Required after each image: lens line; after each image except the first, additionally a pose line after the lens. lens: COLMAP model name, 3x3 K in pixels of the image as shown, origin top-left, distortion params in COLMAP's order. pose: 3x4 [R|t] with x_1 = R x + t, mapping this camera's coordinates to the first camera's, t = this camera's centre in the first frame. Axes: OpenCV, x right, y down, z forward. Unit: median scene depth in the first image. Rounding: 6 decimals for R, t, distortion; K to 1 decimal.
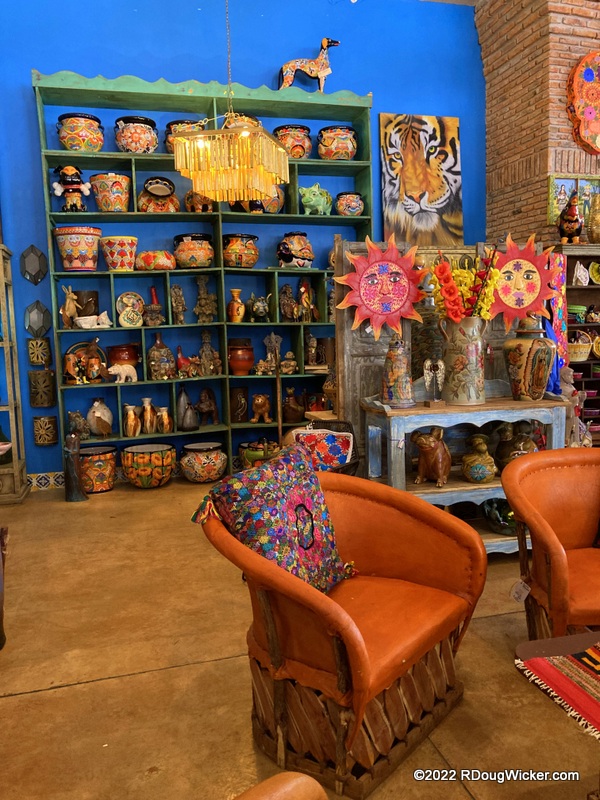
lens RADIAL K [[671.4, 0, 299.0], [0, 671.4, 400.2], [0, 0, 1]] dist [0.028032, -0.016770]
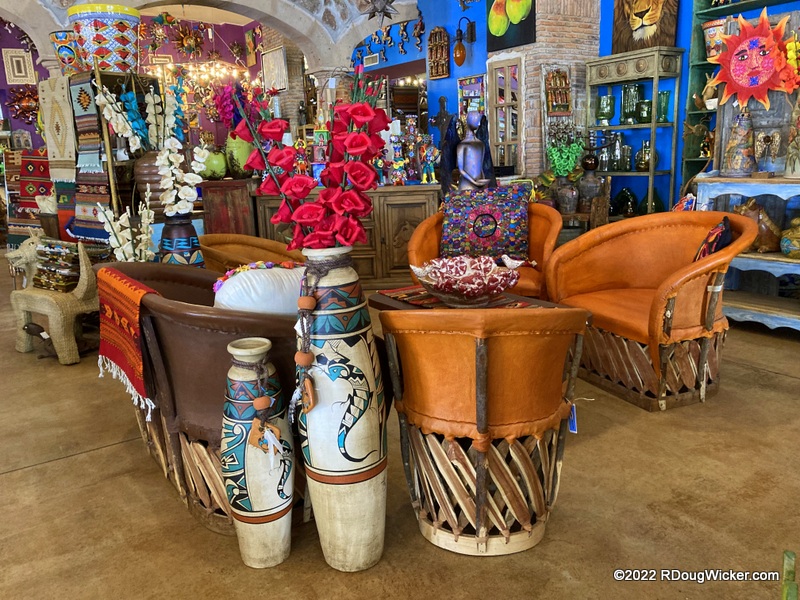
lens RADIAL K [[671.4, 0, 399.3], [0, 671.4, 301.7], [0, 0, 1]] dist [0.028032, -0.016770]
pose [[0.329272, 0.222482, -0.917650, 1.008655], [-0.065354, 0.974884, 0.212908, 0.009857], [0.941971, -0.010132, 0.335542, 0.114629]]
